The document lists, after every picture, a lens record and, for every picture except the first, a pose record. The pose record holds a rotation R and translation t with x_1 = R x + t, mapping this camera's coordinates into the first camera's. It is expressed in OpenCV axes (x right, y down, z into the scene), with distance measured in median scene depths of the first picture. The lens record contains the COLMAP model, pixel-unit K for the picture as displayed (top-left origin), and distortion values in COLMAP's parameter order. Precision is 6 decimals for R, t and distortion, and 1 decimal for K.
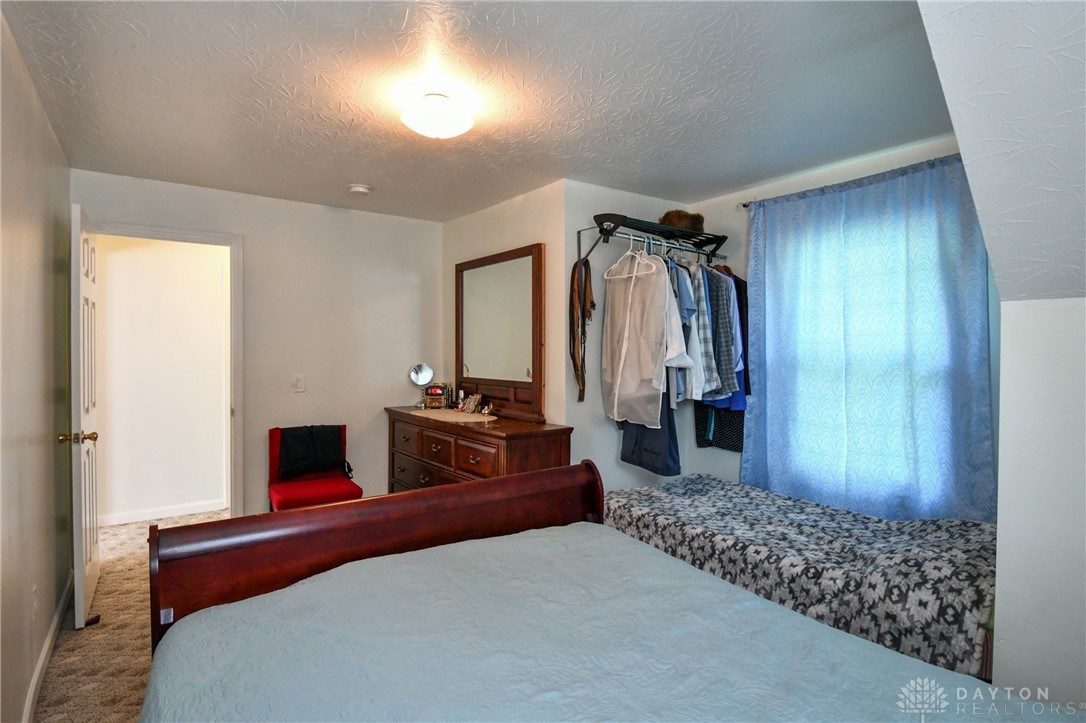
lens RADIAL K [[558.4, 0, 543.0], [0, 558.4, 361.5], [0, 0, 1]] dist [-0.000424, -0.000151]
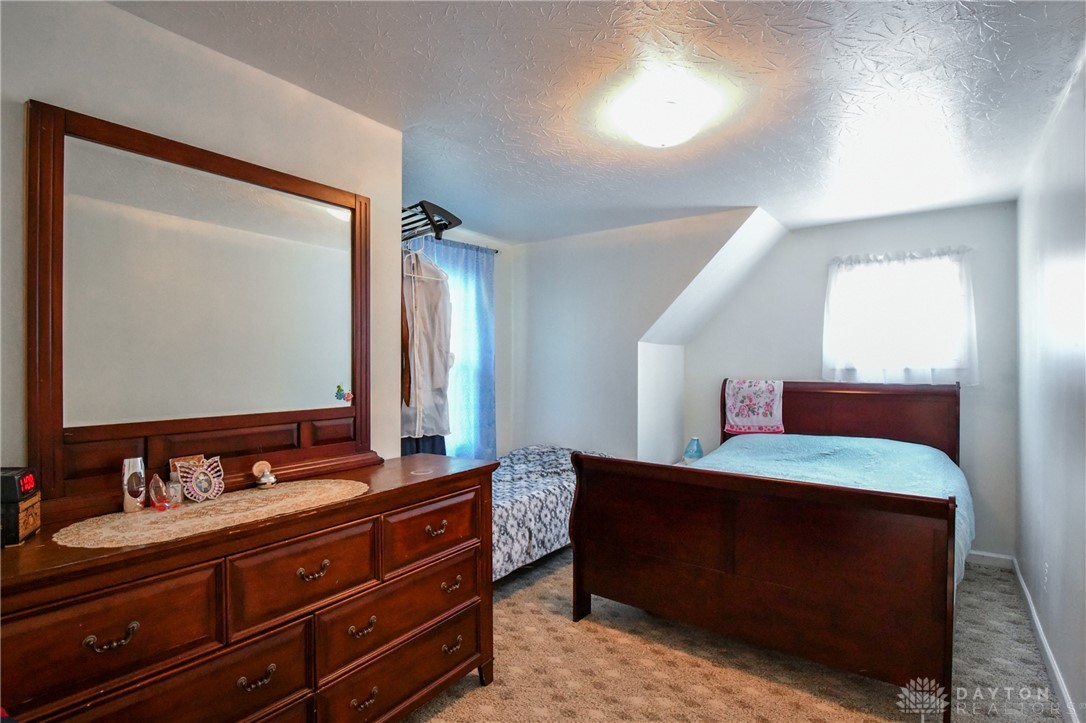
lens RADIAL K [[558.4, 0, 543.0], [0, 558.4, 361.5], [0, 0, 1]] dist [-0.000424, -0.000151]
pose [[-0.323805, -0.000854, 0.946123, -0.703327], [0.013217, 0.999898, 0.005426, -0.015991], [-0.946031, 0.014262, -0.323761, 0.995911]]
